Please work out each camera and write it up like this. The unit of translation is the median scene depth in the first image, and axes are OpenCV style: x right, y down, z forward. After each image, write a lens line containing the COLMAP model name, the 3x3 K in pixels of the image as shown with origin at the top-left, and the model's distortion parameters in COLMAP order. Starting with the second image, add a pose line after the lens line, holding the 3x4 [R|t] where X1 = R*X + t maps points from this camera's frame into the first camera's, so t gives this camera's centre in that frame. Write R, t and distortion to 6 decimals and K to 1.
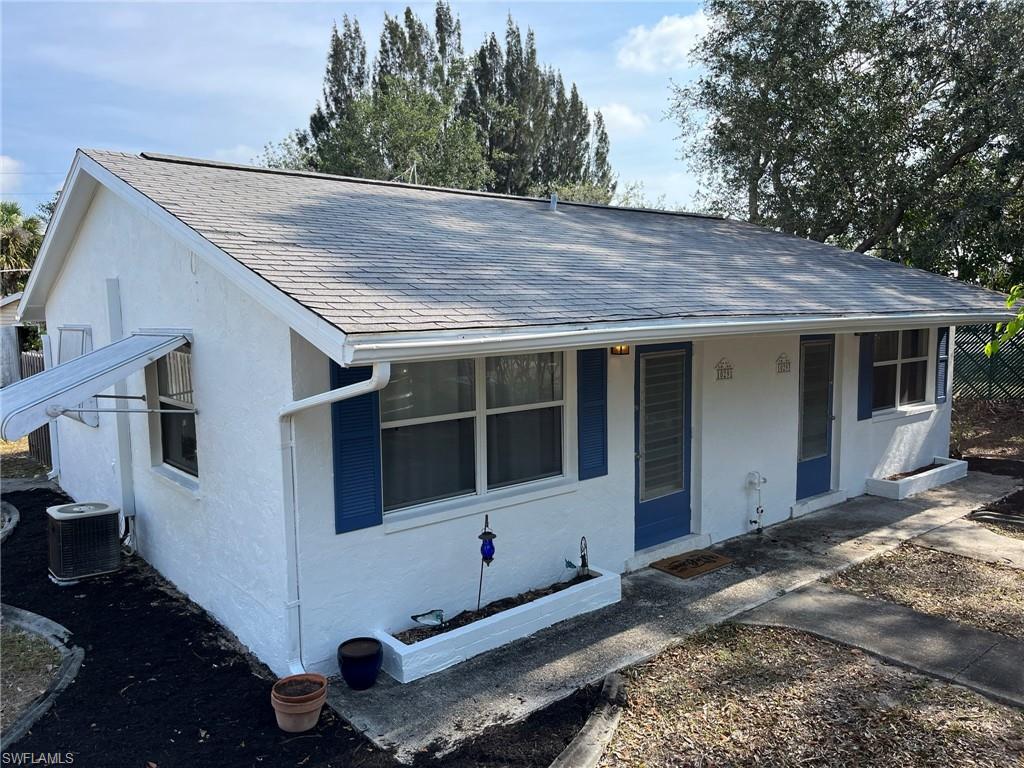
lens RADIAL K [[762.3, 0, 510.2], [0, 762.3, 390.0], [0, 0, 1]] dist [0.070916, -0.096988]
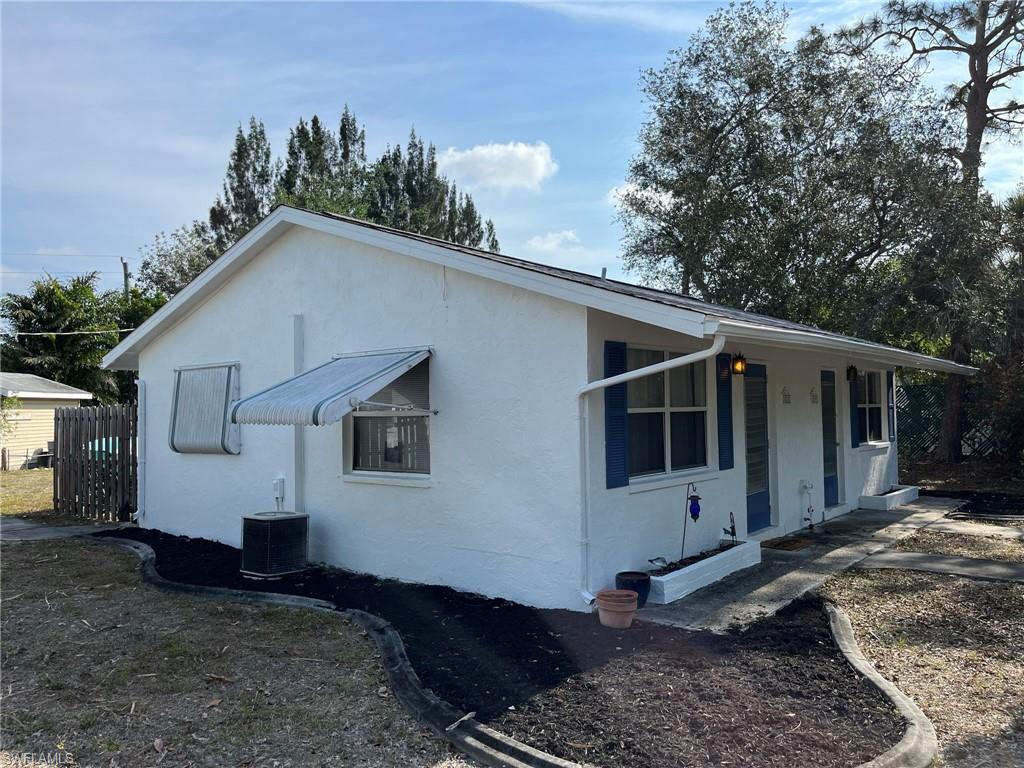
lens RADIAL K [[761.1, 0, 526.0], [0, 761.1, 383.1], [0, 0, 1]] dist [0.071022, -0.100710]
pose [[0.979365, 0.008431, 0.201924, -0.392235], [0.020196, 0.990045, -0.139292, 0.117898], [-0.201088, 0.140496, 0.969445, -0.157342]]
